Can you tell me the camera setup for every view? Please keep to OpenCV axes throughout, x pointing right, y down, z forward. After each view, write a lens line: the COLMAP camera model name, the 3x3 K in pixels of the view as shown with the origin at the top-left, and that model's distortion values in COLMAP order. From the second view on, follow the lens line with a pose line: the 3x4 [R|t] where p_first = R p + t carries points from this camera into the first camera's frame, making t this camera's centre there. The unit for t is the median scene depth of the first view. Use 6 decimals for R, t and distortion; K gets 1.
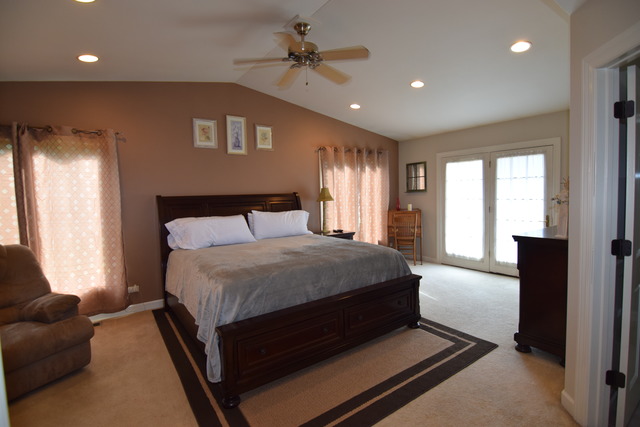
lens RADIAL K [[306.7, 0, 321.2], [0, 306.7, 211.9], [0, 0, 1]] dist [-0.008833, -0.007406]
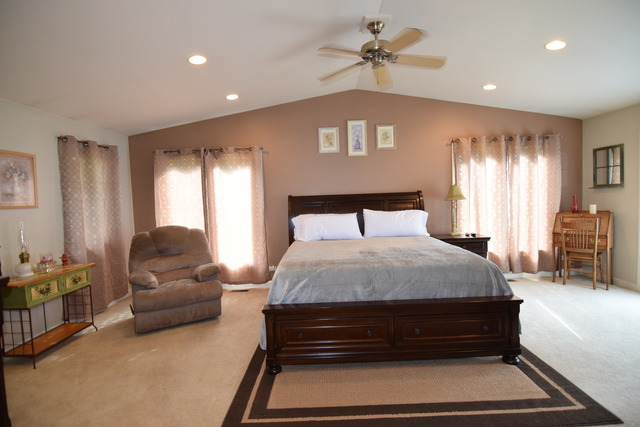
lens RADIAL K [[306.7, 0, 319.6], [0, 306.7, 211.9], [0, 0, 1]] dist [-0.008833, -0.007406]
pose [[0.817901, 0.027025, -0.574724, 0.294875], [-0.020256, 0.999630, 0.018178, -0.012890], [0.575002, -0.003227, 0.818145, 0.067058]]
